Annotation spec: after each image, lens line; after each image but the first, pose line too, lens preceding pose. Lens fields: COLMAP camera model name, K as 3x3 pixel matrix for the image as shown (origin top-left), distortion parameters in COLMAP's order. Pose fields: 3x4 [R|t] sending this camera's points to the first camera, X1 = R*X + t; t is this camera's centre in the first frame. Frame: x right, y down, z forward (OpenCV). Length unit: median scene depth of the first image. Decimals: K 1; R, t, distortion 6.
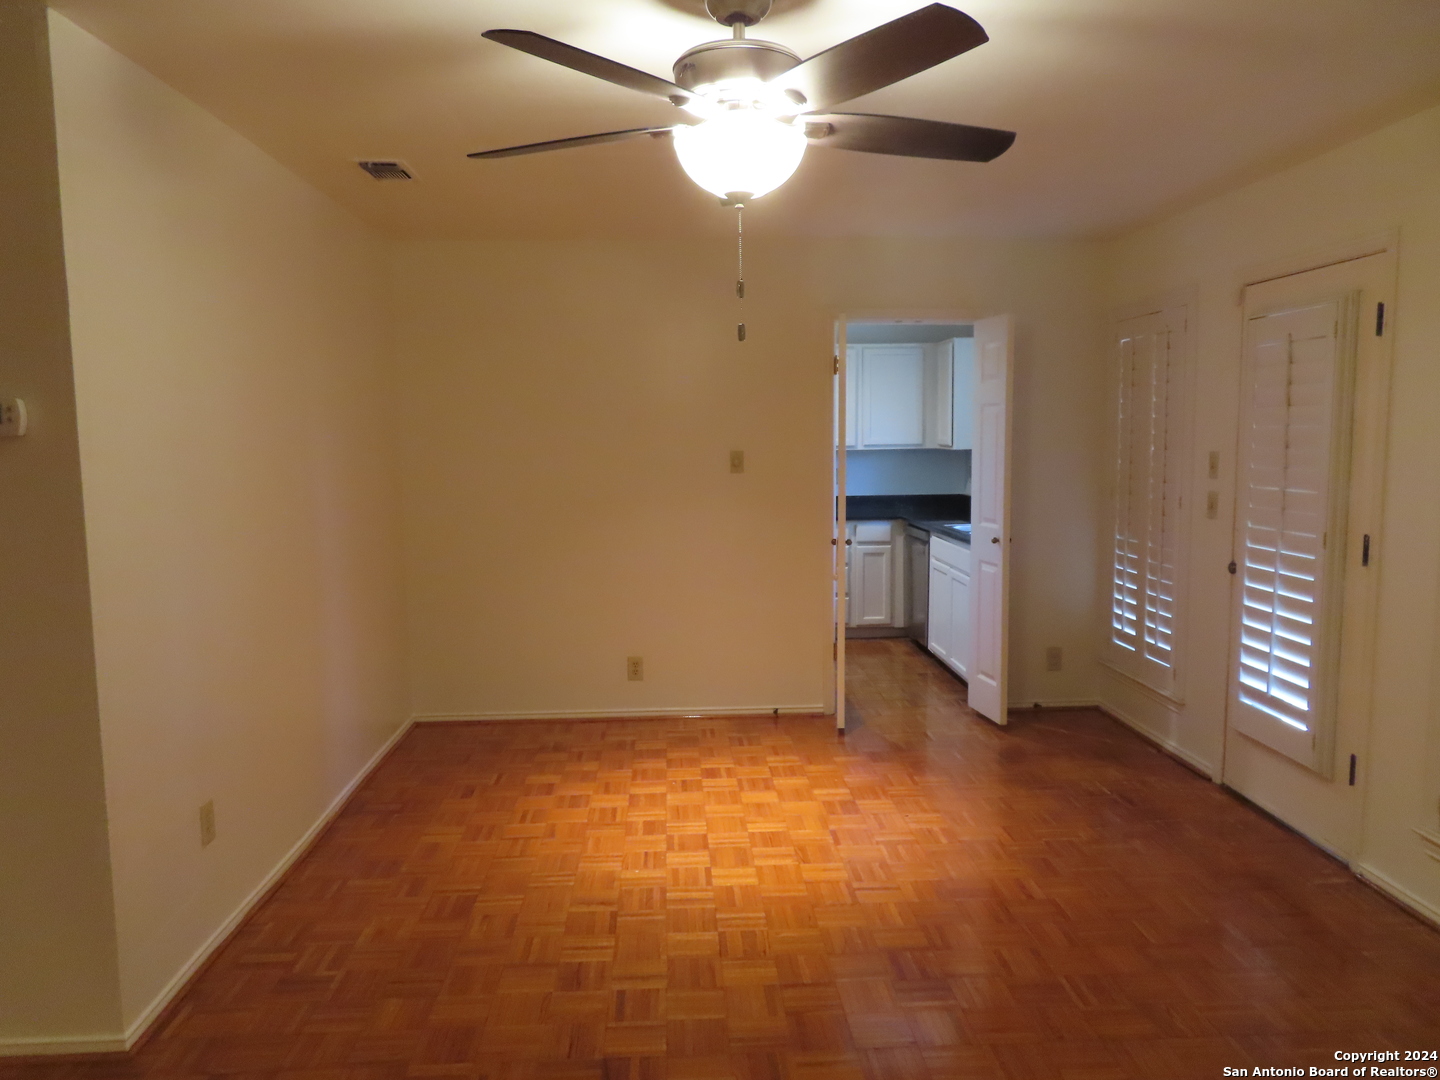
lens RADIAL K [[1043.9, 0, 719.8], [0, 1043.9, 535.5], [0, 0, 1]] dist [-0.006786, 0.000758]
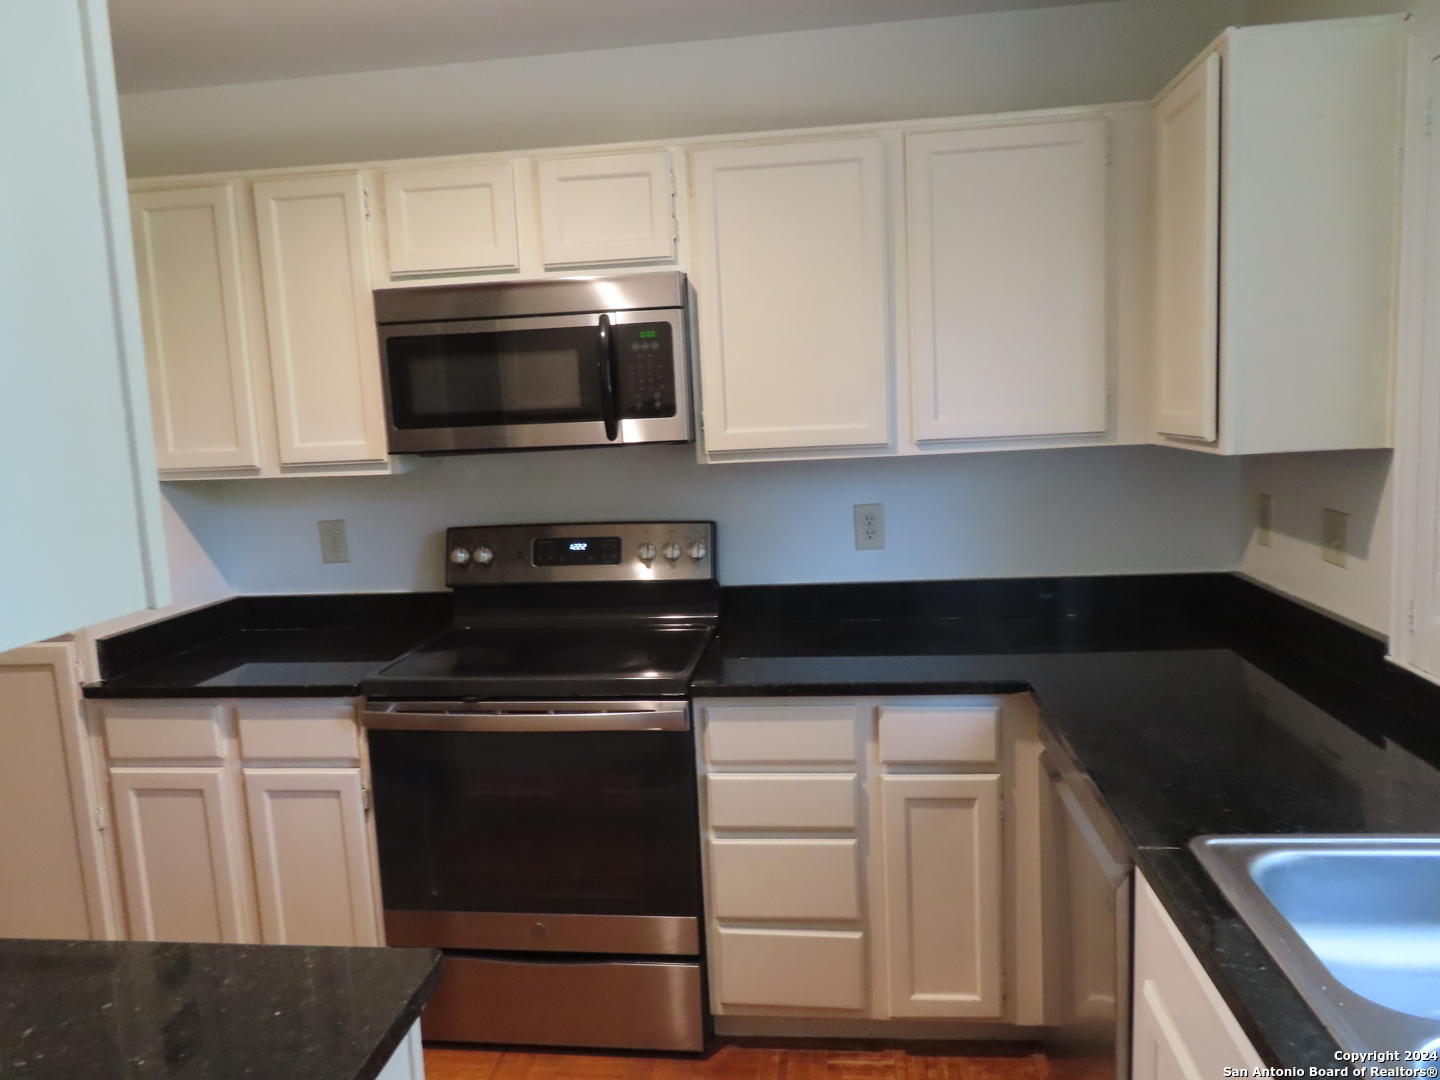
lens RADIAL K [[1043.9, 0, 721.6], [0, 1043.9, 539.5], [0, 0, 1]] dist [-0.006786, 0.000758]
pose [[0.985343, -0.012214, -0.170145, 0.137083], [0.017299, 0.999446, 0.028437, -0.068445], [0.169704, -0.030963, 0.985009, 0.690036]]
